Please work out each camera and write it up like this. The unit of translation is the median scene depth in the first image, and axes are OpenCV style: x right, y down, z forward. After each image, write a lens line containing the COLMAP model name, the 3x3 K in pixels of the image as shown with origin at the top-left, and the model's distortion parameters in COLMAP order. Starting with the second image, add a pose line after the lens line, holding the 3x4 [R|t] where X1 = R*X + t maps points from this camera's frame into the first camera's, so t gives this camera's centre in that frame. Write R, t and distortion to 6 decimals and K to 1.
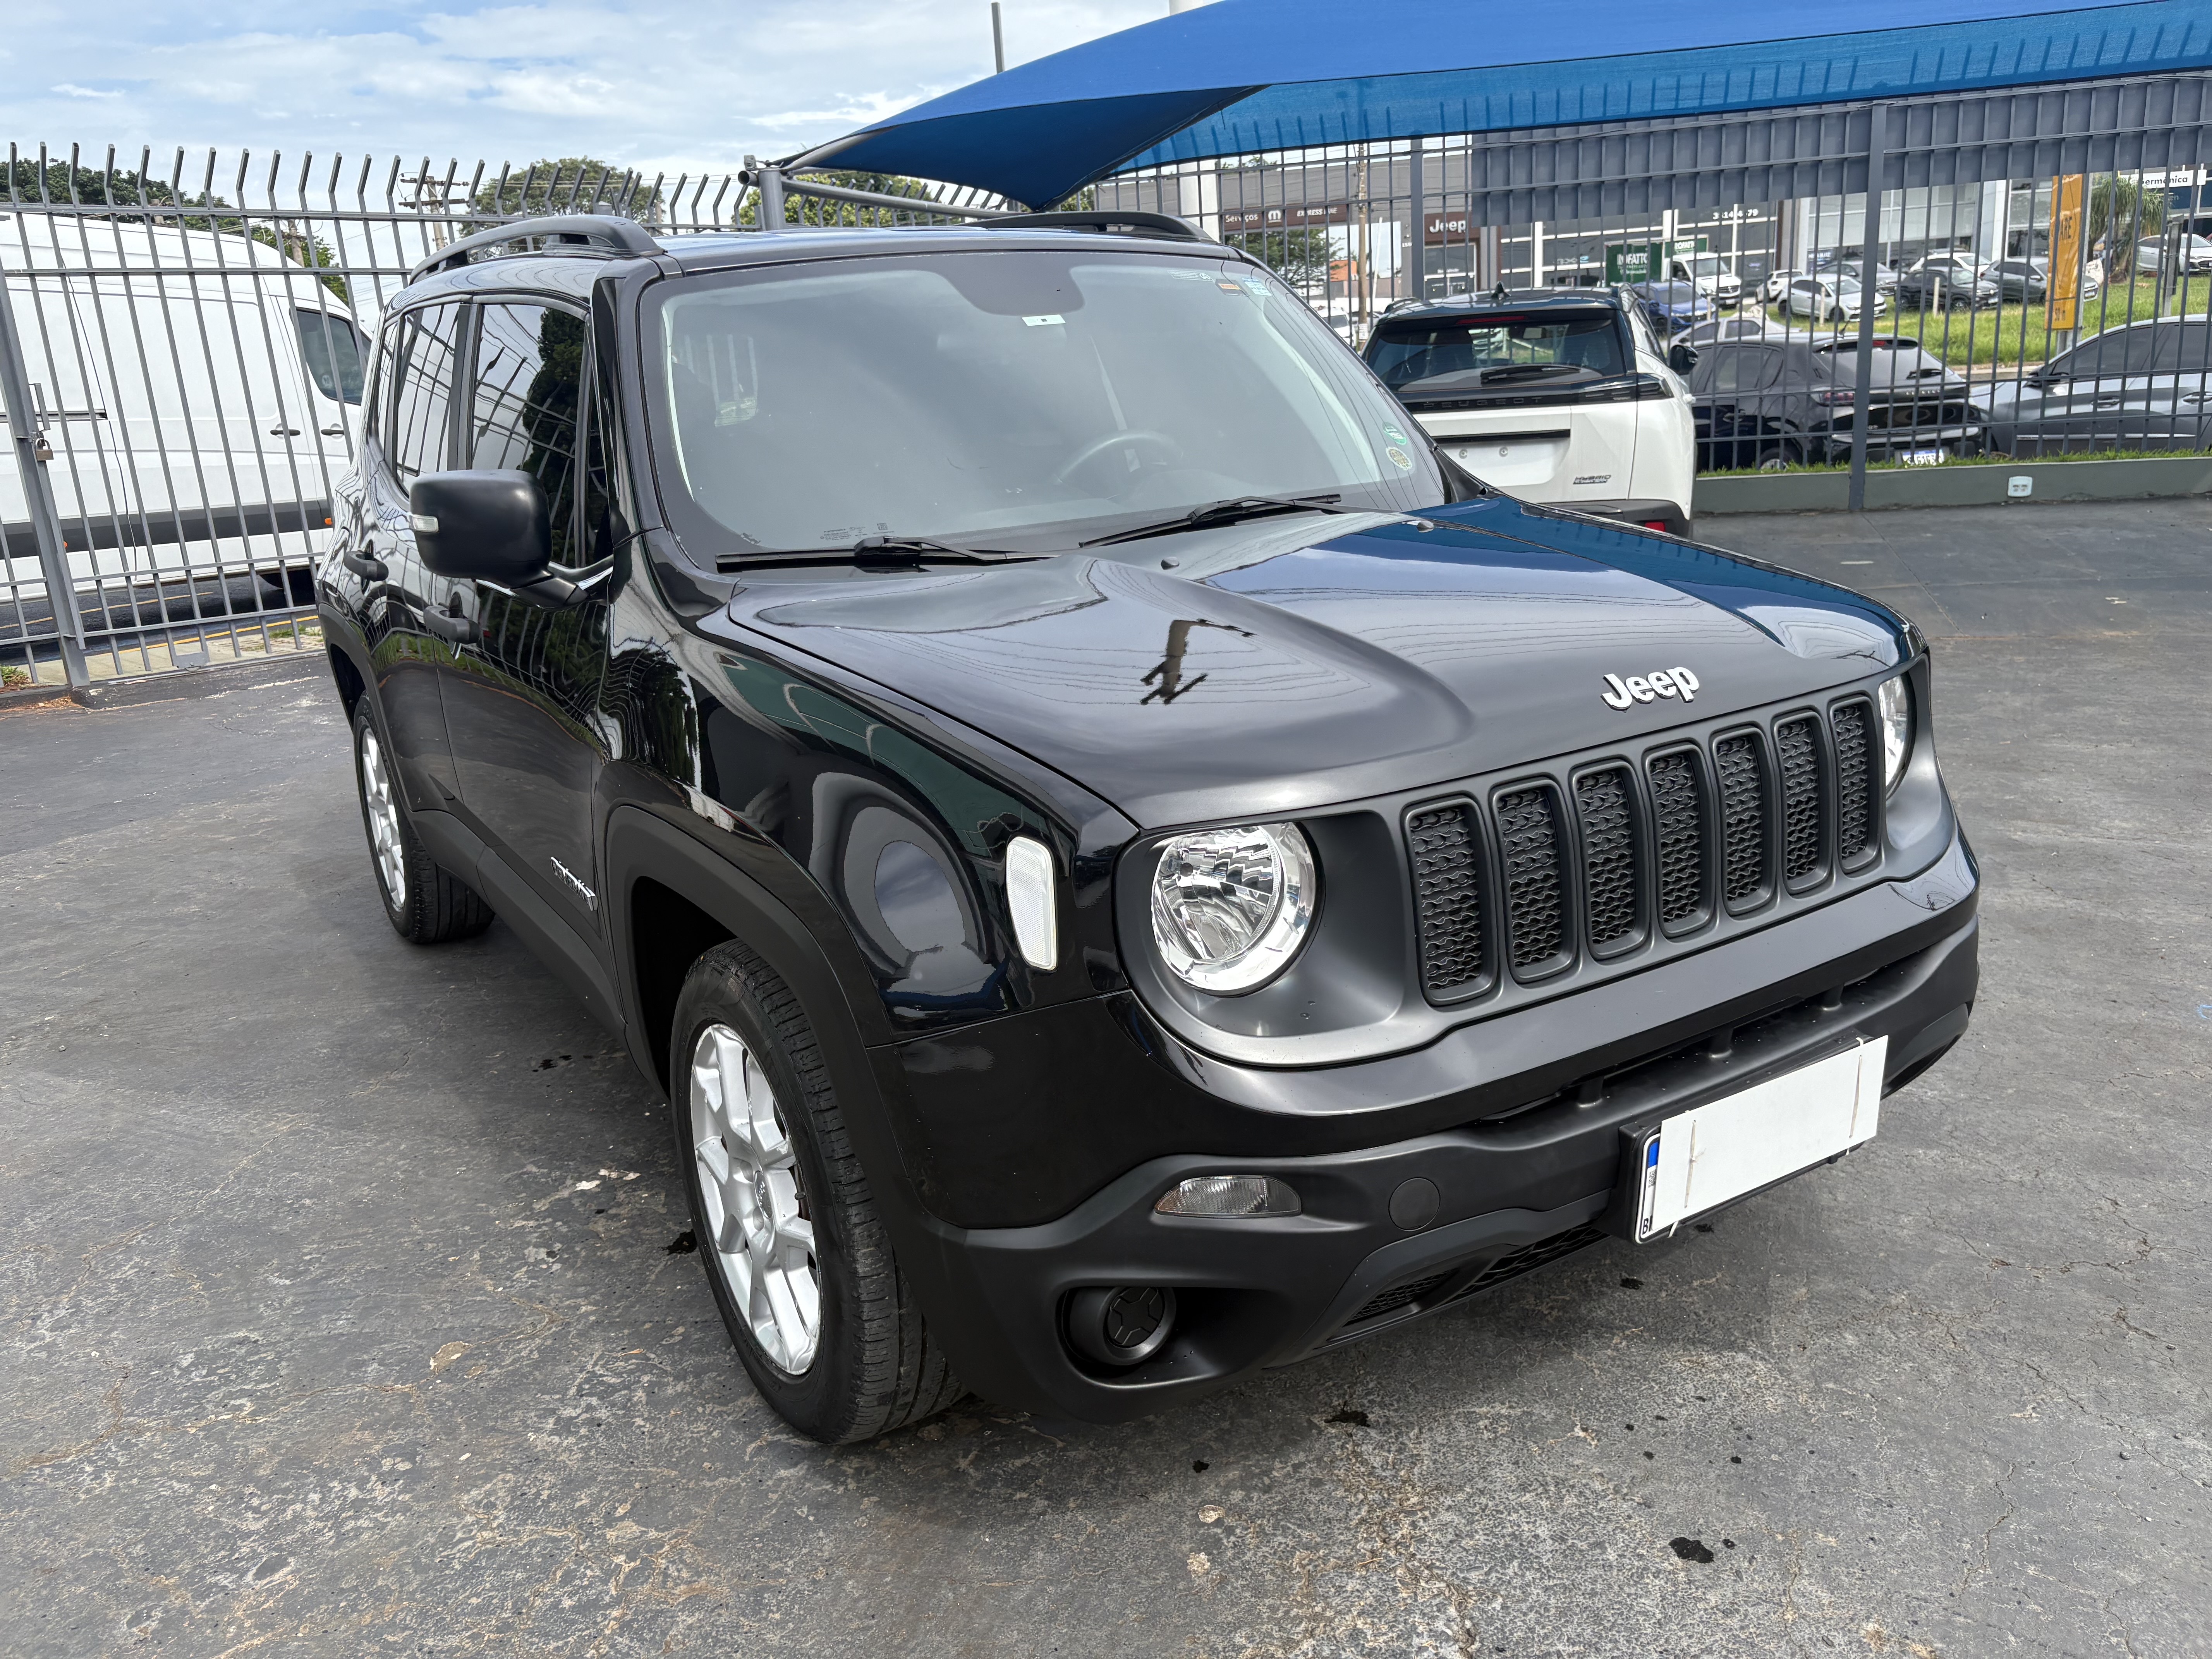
lens RADIAL K [[1690.8, 0, 1136.0], [0, 1690.8, 809.5], [0, 0, 1]] dist [0.058757, -0.072171]
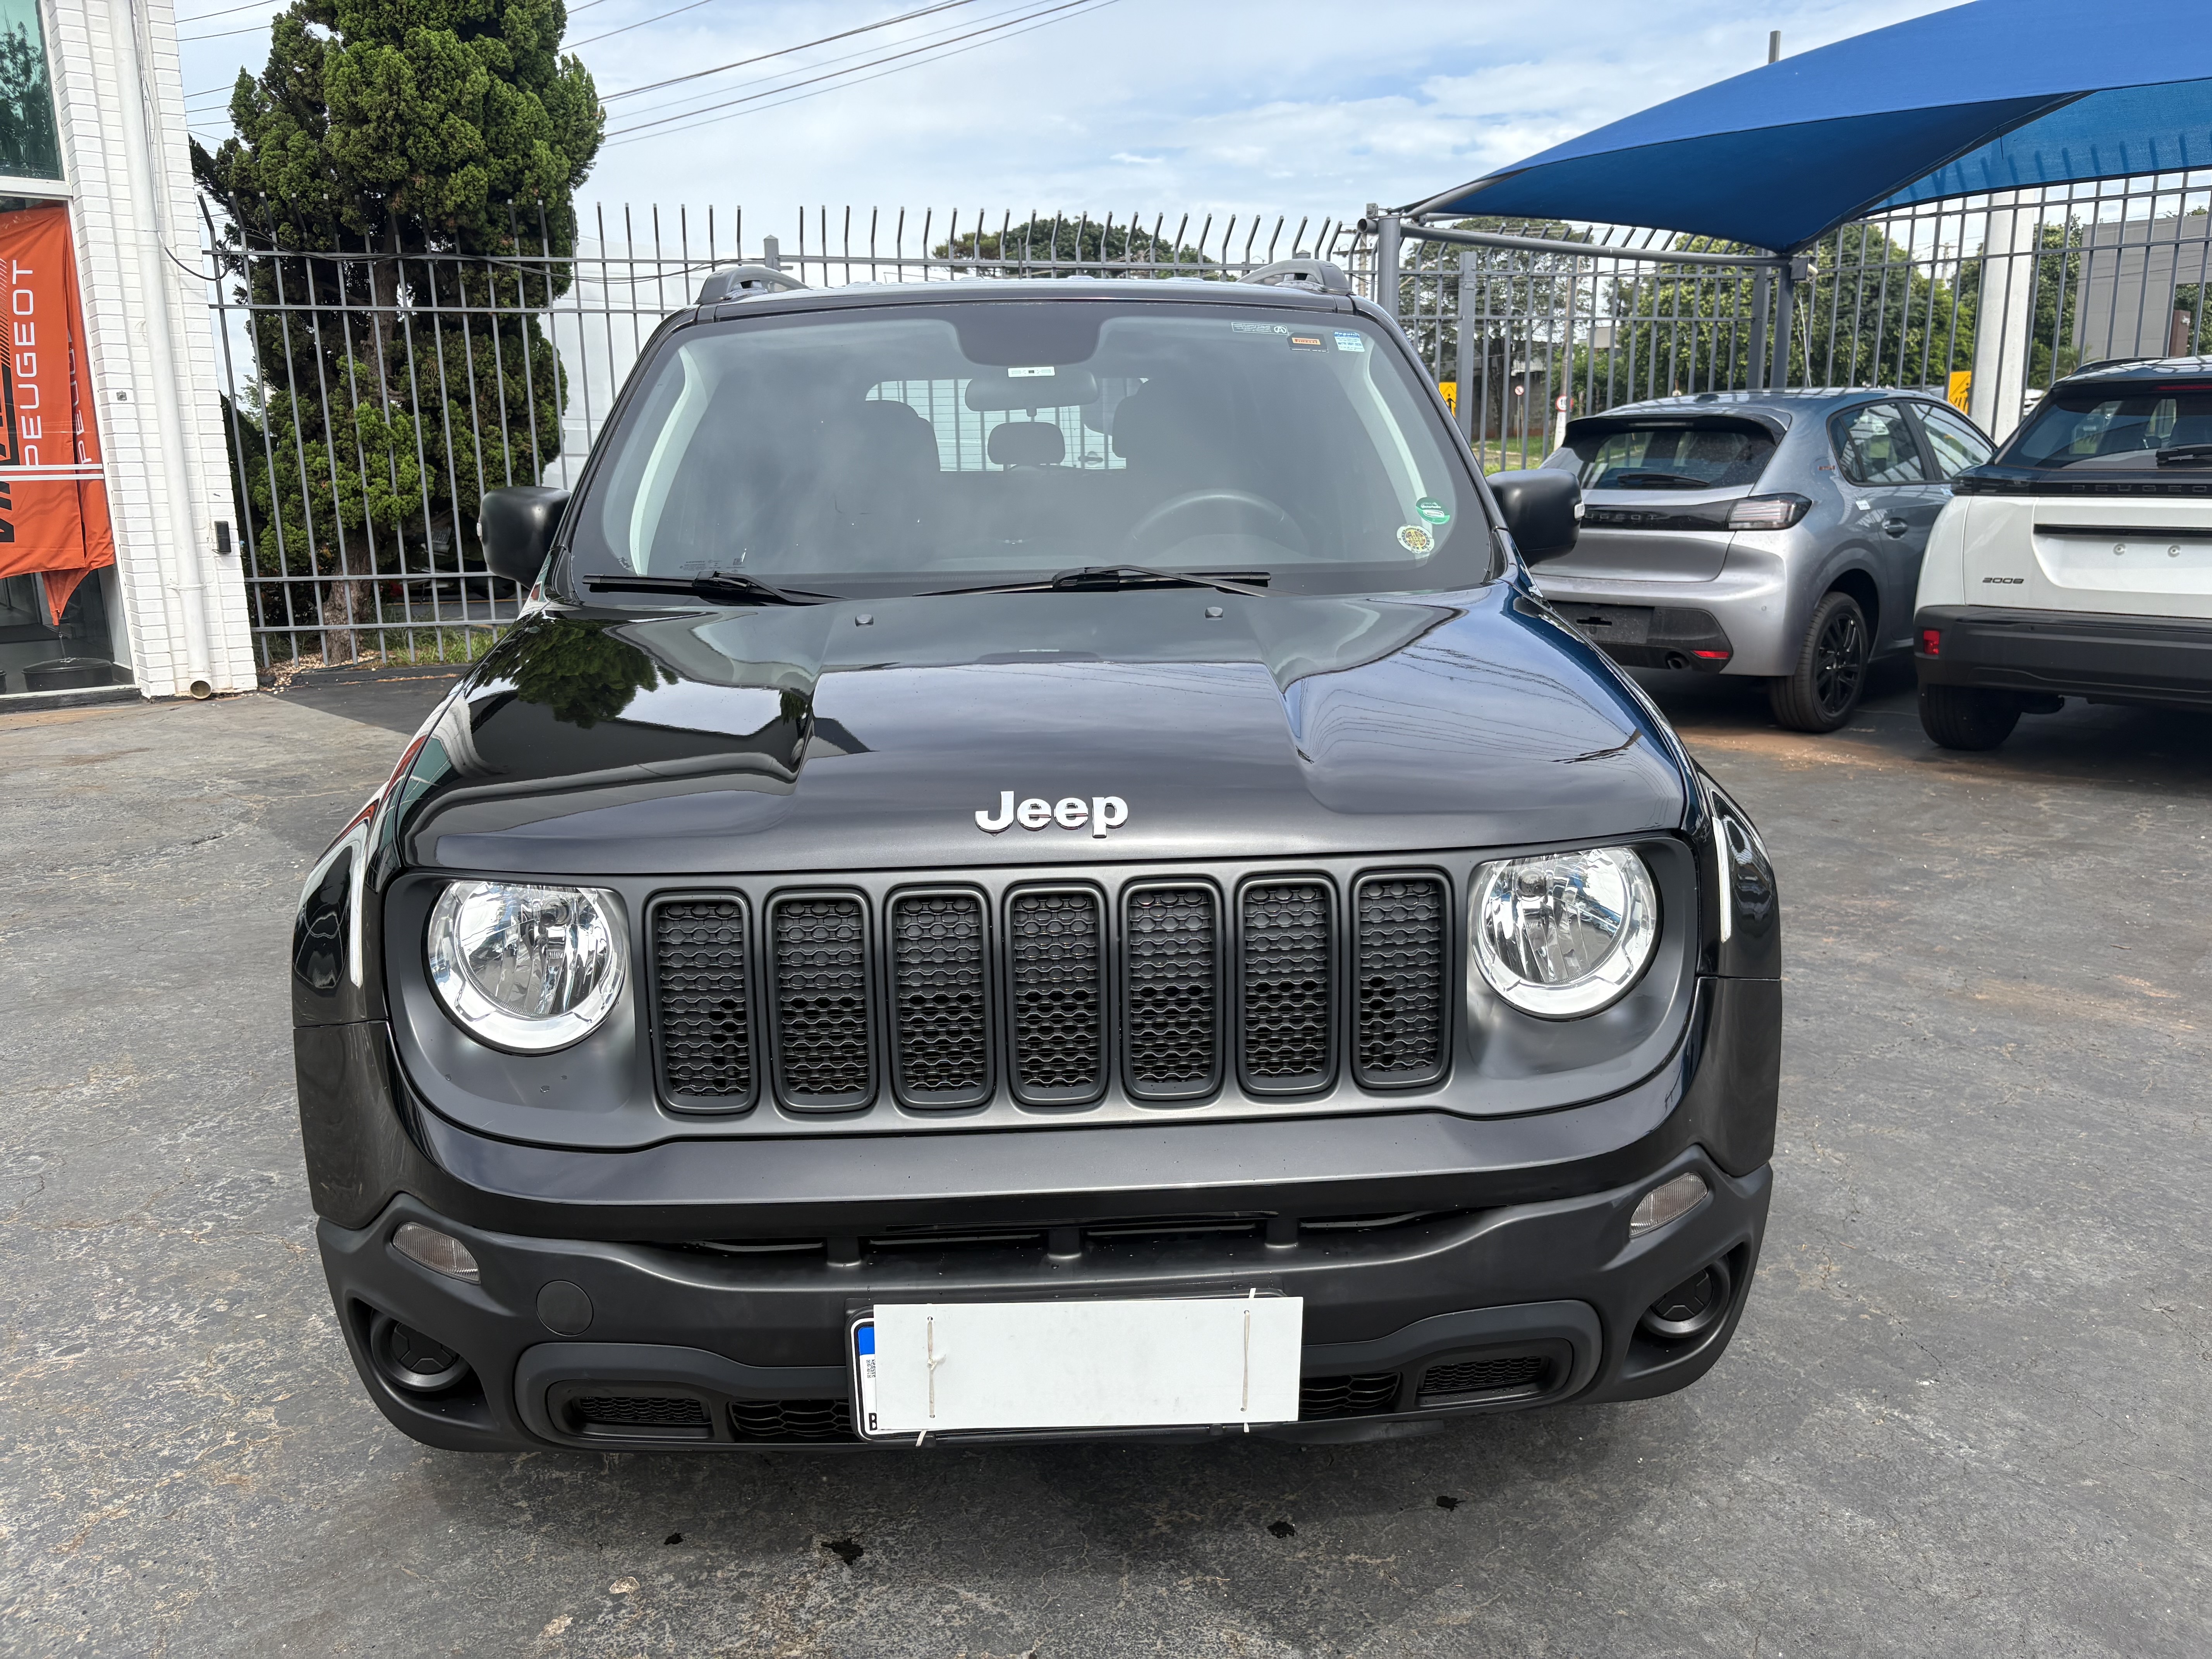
lens RADIAL K [[1690.8, 0, 1123.0], [0, 1690.8, 828.5], [0, 0, 1]] dist [0.058757, -0.072171]
pose [[0.865529, 0.154966, -0.476283, 0.181256], [-0.161785, 0.986458, 0.026953, -0.022894], [0.474010, 0.053727, 0.878879, 0.066211]]
